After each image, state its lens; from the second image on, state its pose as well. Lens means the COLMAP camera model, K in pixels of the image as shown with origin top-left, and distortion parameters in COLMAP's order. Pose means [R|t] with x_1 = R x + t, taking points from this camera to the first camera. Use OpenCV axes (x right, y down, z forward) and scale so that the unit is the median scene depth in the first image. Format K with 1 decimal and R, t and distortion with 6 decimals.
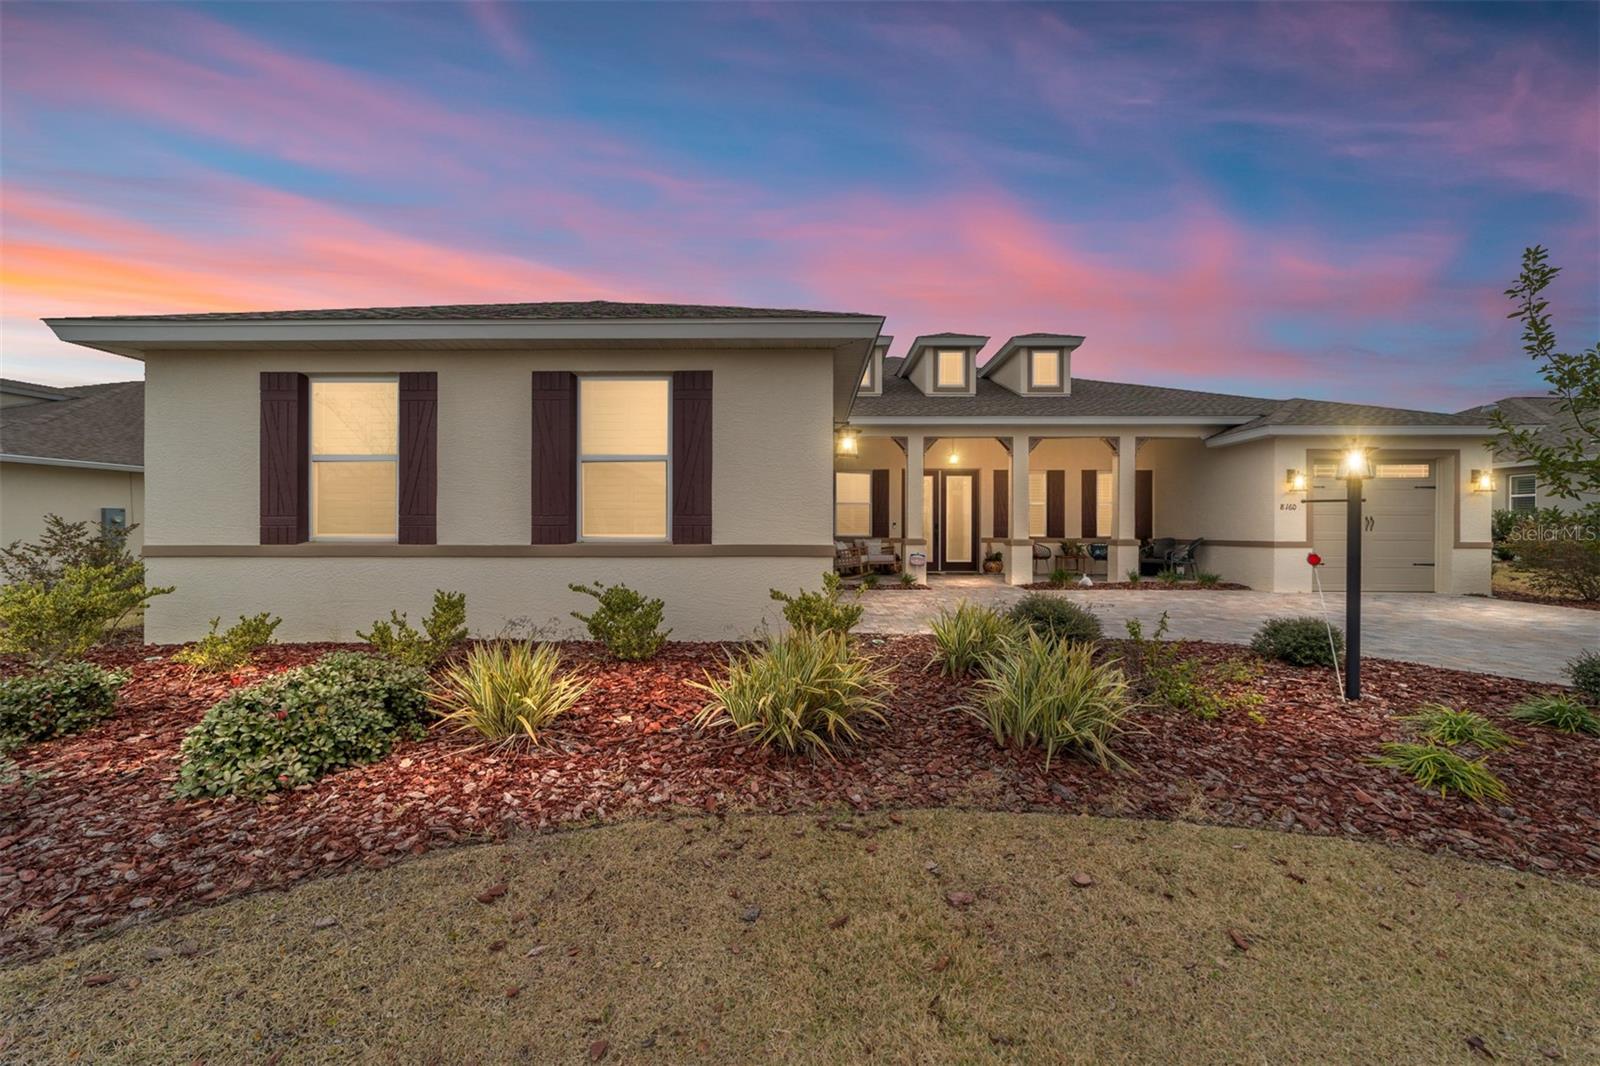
lens RADIAL K [[613.3, 0, 798.2], [0, 613.3, 532.3], [0, 0, 1]] dist [-0.005879, 0.003830]
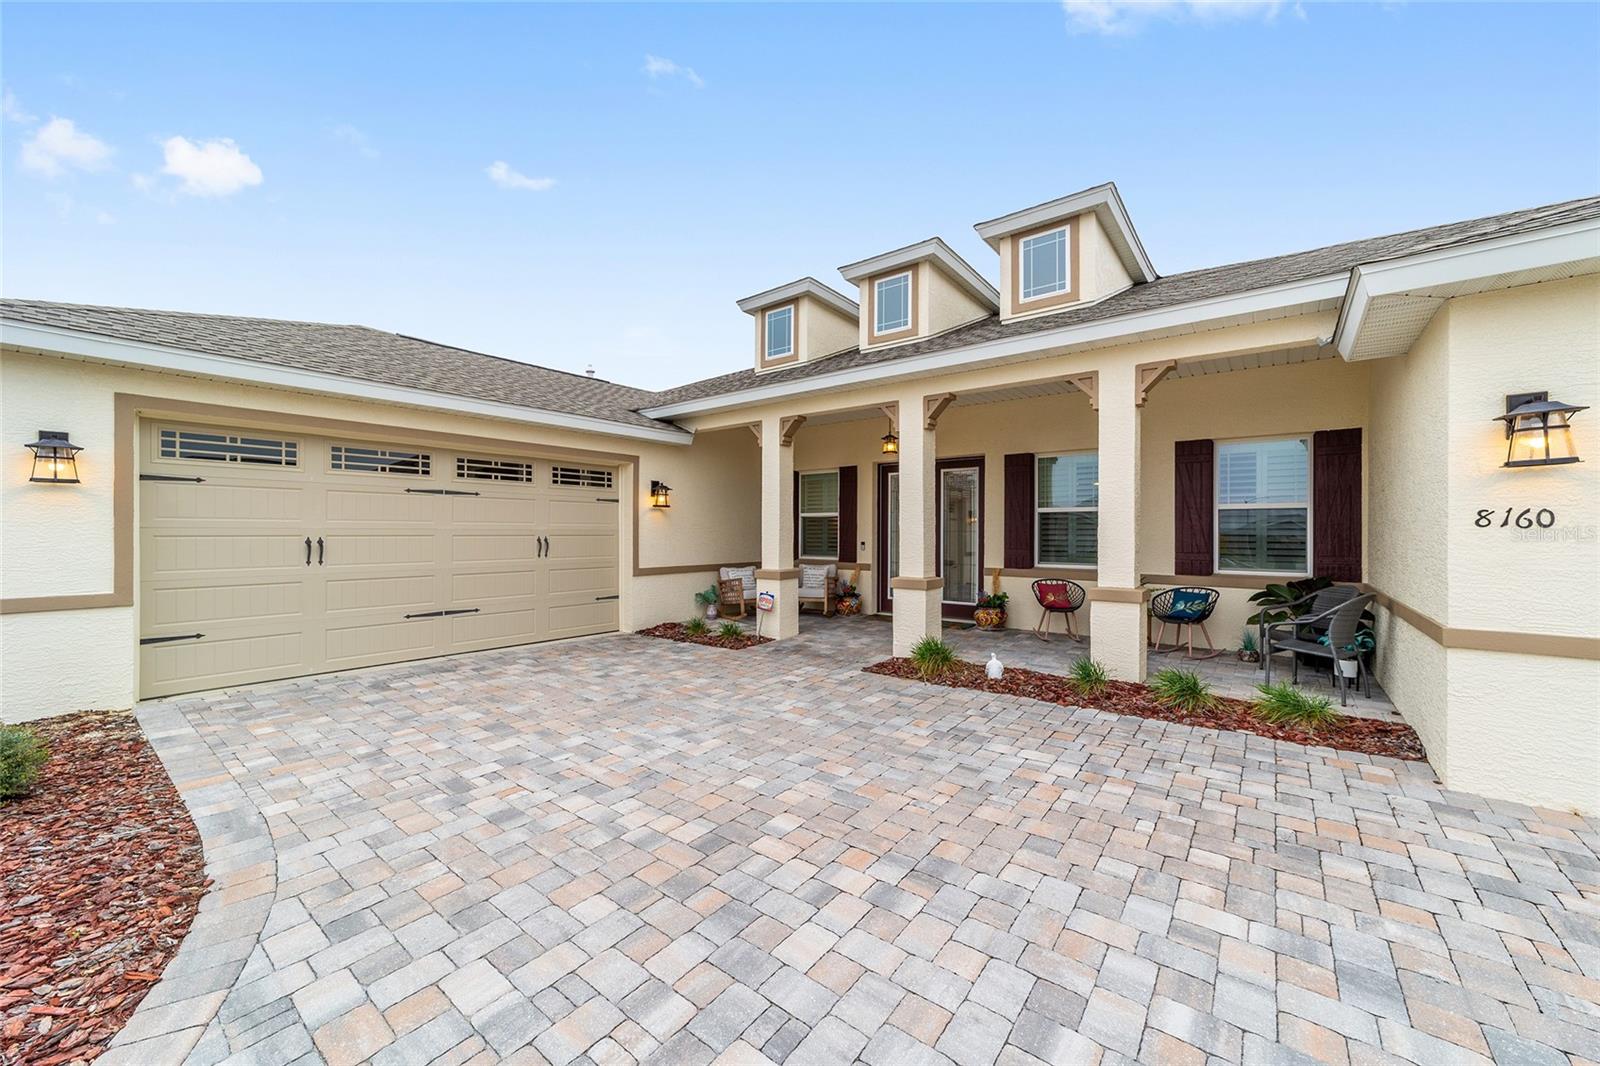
lens RADIAL K [[613.3, 0, 800.3], [0, 613.3, 528.8], [0, 0, 1]] dist [-0.005879, 0.003830]
pose [[0.795821, -0.003253, -0.605523, 0.523042], [-0.001611, 0.999971, -0.007489, -0.024885], [0.605530, 0.006935, 0.795792, 0.405156]]
